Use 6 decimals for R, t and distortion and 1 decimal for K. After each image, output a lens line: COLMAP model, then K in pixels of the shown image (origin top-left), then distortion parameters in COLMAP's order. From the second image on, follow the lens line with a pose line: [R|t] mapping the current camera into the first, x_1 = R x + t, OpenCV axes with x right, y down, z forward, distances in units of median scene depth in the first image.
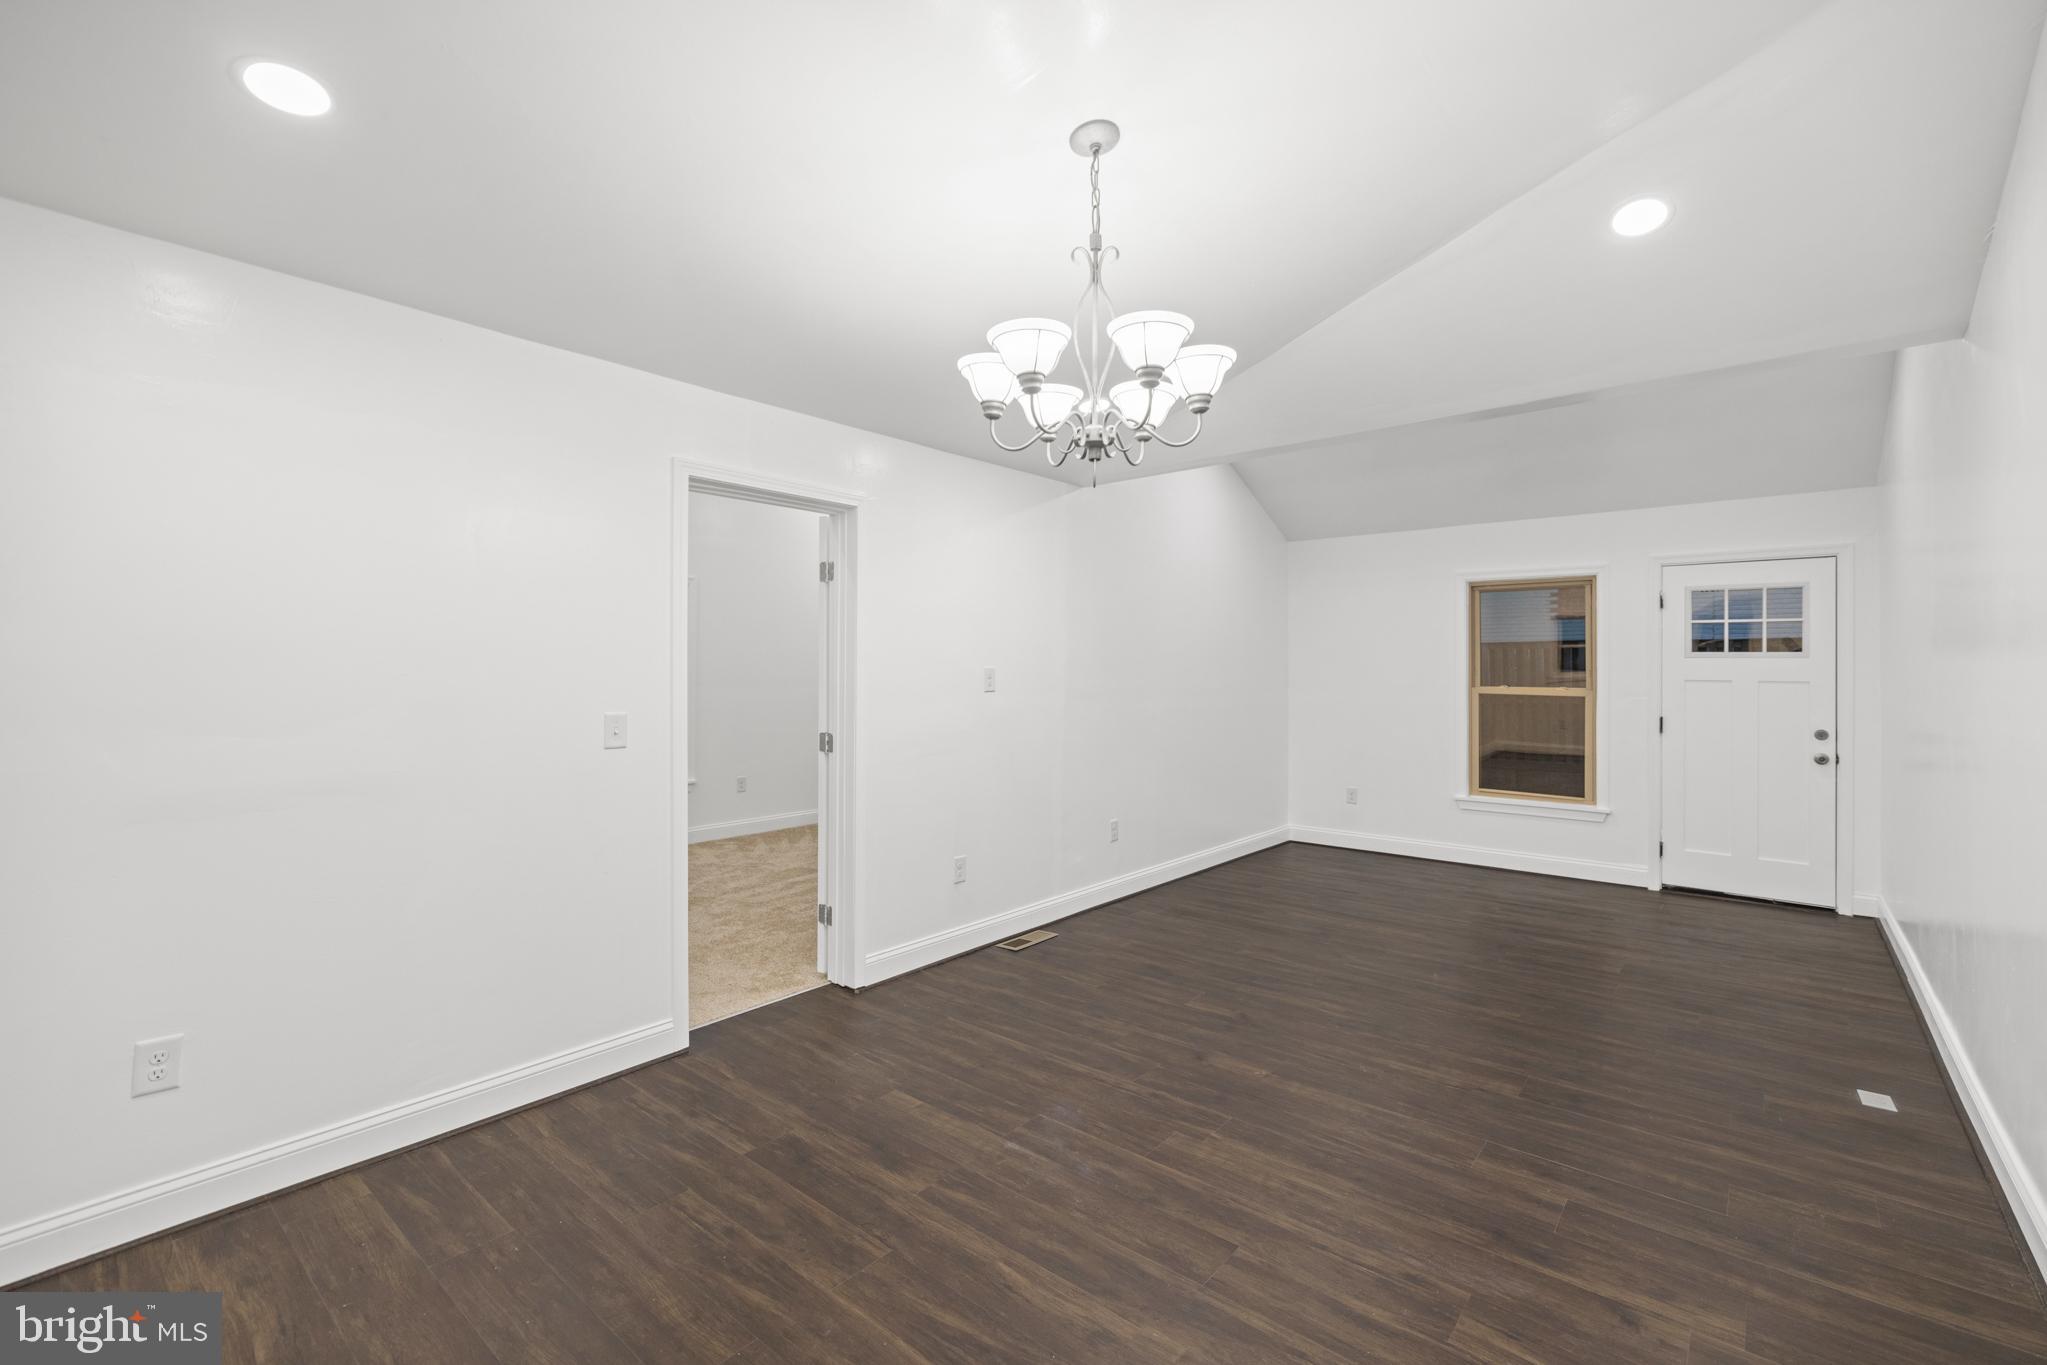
lens RADIAL K [[881.2, 0, 1024.9], [0, 881.2, 675.2], [0, 0, 1]] dist [0.003927, -0.000102]
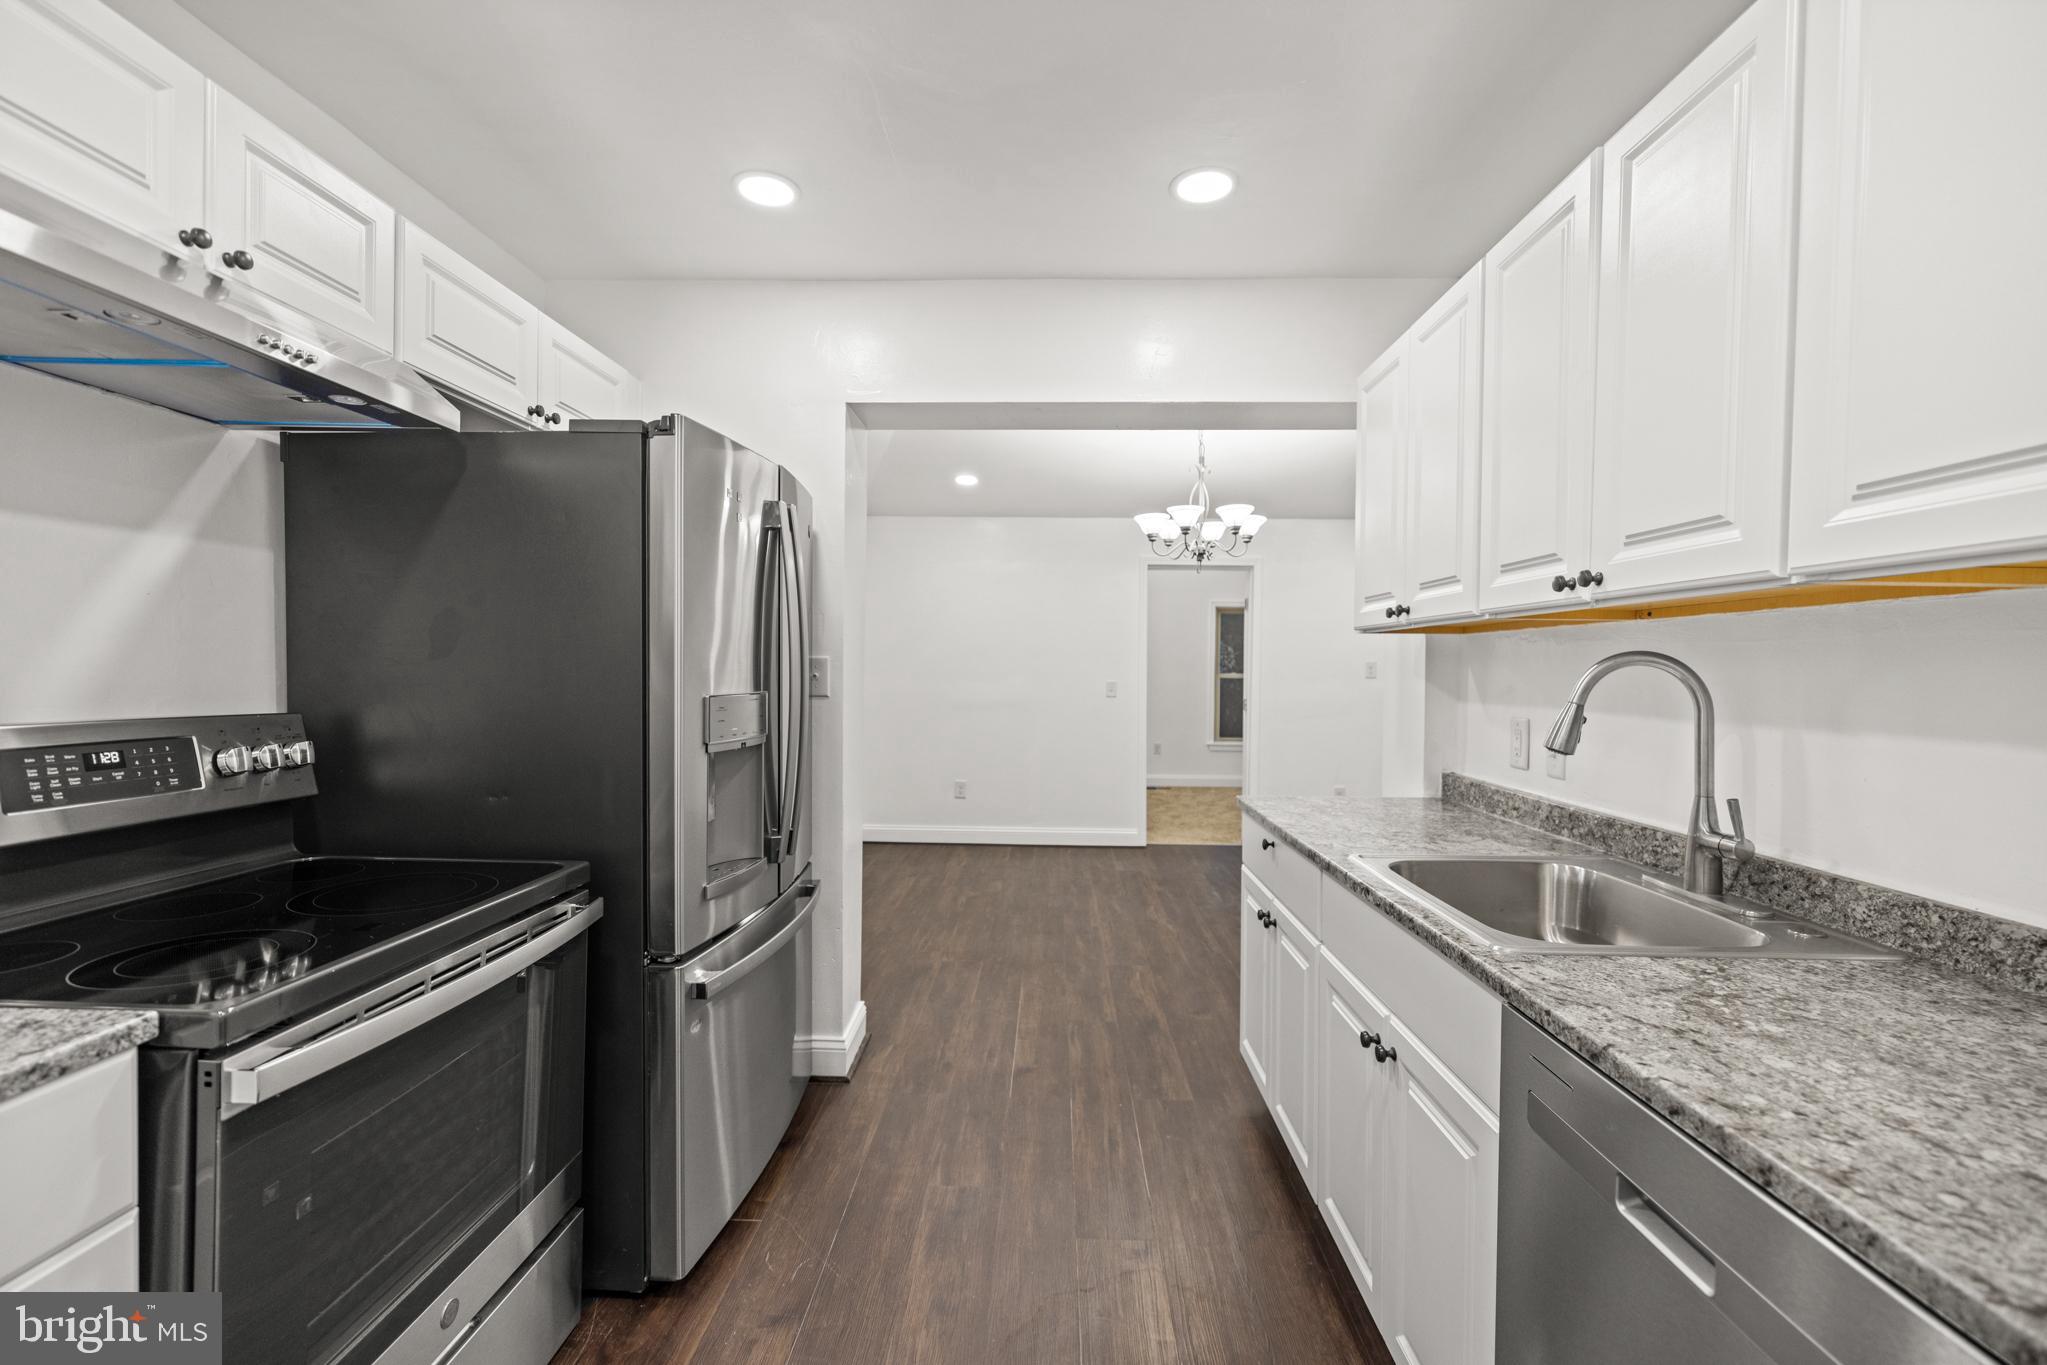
lens RADIAL K [[888.2, 0, 1023.5], [0, 888.2, 682.5], [0, 0, 1]] dist [0.002846, 0.000106]
pose [[0.615529, 0.013215, -0.788004, 1.076702], [-0.012488, 0.999897, 0.007014, 0.033099], [0.788015, 0.005523, 0.615631, -0.495175]]
